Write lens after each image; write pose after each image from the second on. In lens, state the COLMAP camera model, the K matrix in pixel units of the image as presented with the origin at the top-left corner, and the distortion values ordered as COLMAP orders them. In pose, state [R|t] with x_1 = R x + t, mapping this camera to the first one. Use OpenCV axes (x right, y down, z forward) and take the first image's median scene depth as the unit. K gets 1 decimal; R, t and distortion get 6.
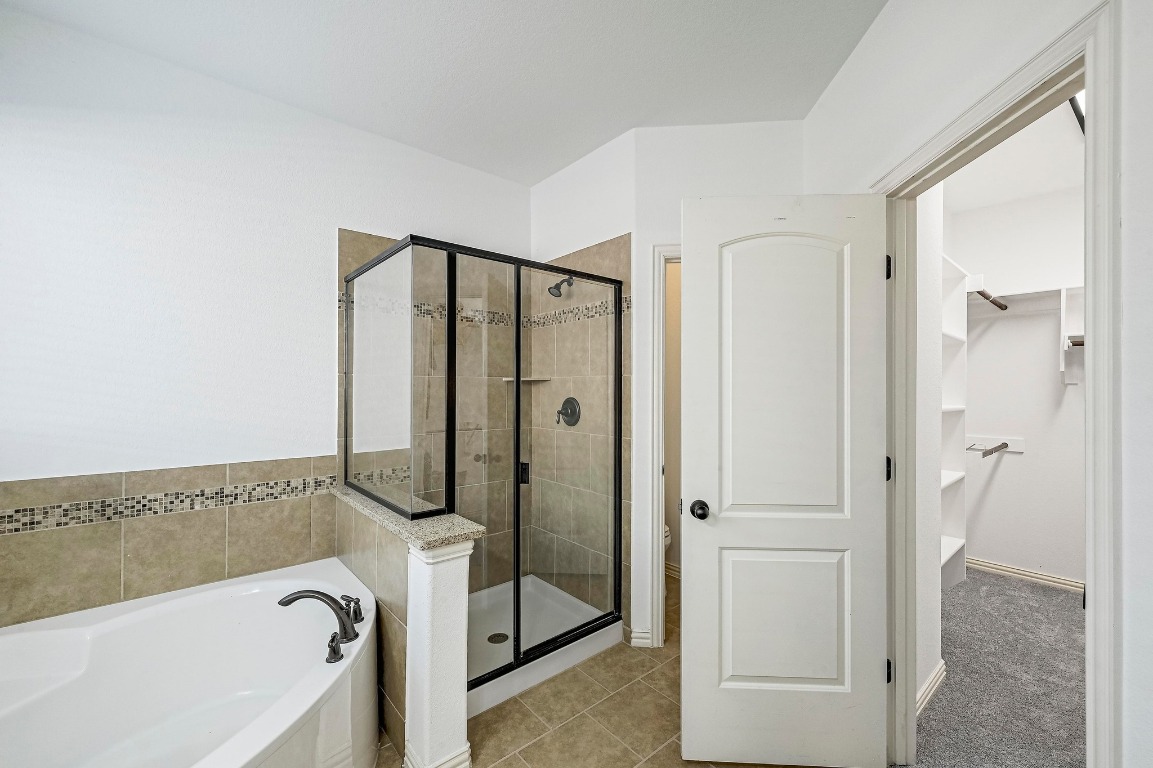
lens RADIAL K [[461.9, 0, 578.3], [0, 461.9, 387.9], [0, 0, 1]] dist [-0.001619, 0.000132]
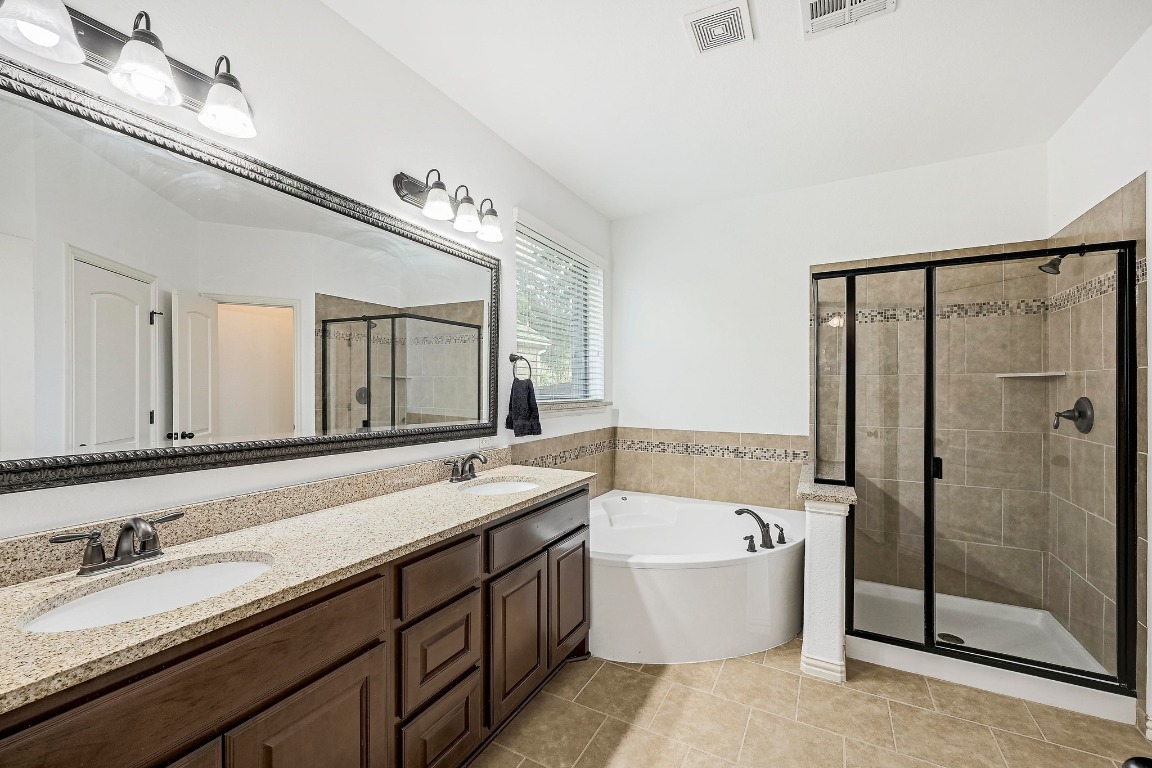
lens RADIAL K [[461.5, 0, 577.8], [0, 461.5, 387.8], [0, 0, 1]] dist [-0.001619, 0.000132]
pose [[0.360361, 0.000867, -0.932813, 0.473646], [0.001588, 0.999998, 0.001543, 0.002760], [0.932812, -0.002037, 0.360359, -0.101893]]
